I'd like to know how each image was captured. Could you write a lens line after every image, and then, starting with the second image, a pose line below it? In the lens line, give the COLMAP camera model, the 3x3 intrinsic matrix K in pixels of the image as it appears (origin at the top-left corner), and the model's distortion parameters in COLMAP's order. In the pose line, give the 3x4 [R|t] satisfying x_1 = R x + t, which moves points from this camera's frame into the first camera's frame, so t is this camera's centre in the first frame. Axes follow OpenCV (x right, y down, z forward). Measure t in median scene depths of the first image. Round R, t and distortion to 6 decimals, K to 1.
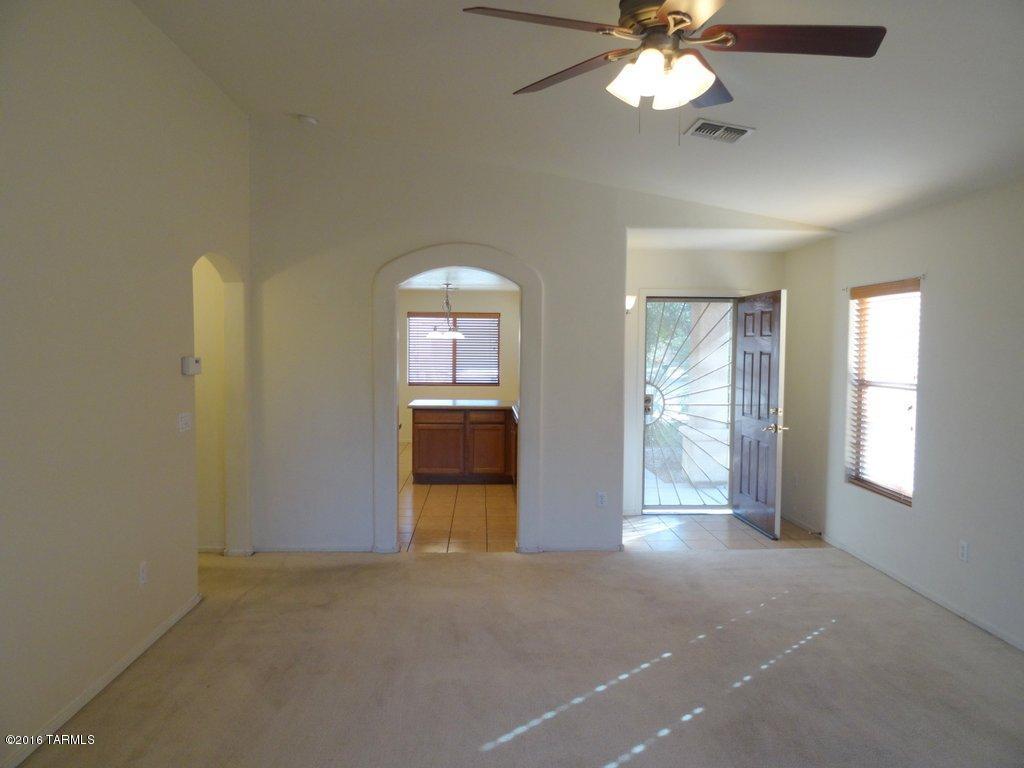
lens RADIAL K [[739.5, 0, 512.0], [0, 739.5, 384.0], [0, 0, 1]] dist [0.000200, -0.000326]
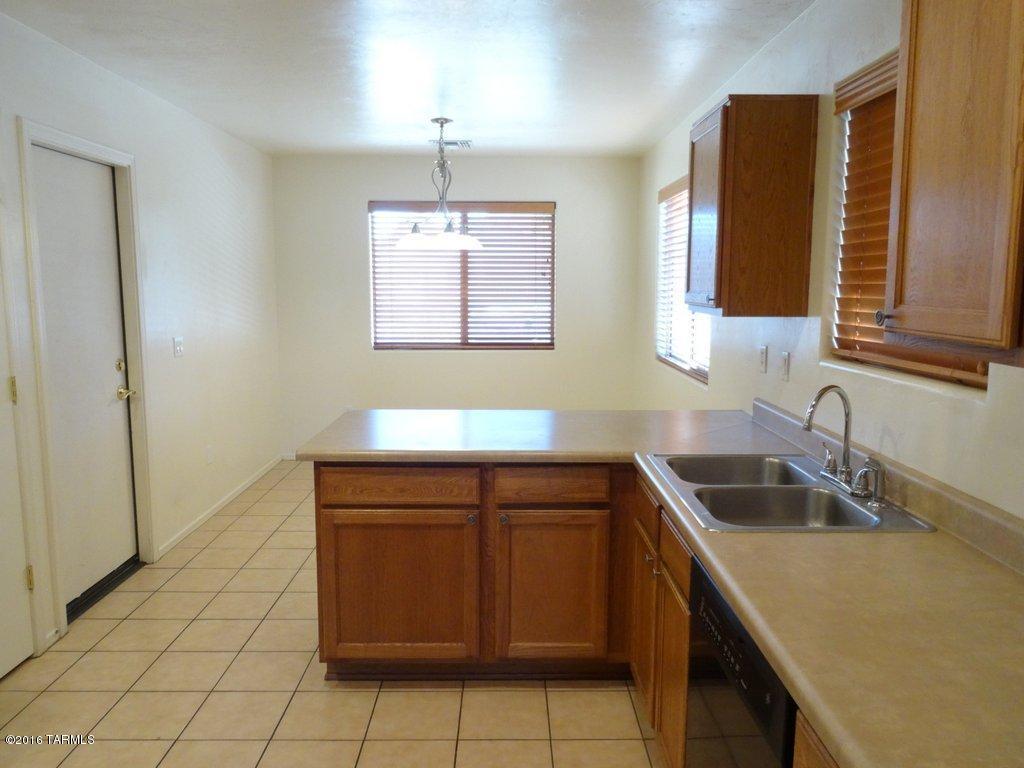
lens RADIAL K [[739.5, 0, 512.0], [0, 739.5, 384.0], [0, 0, 1]] dist [0.000200, -0.000326]
pose [[0.999553, 0.000461, -0.029895, -0.056193], [0.002201, 0.996033, 0.088959, -0.035198], [0.029817, -0.088985, 0.995587, 0.931438]]
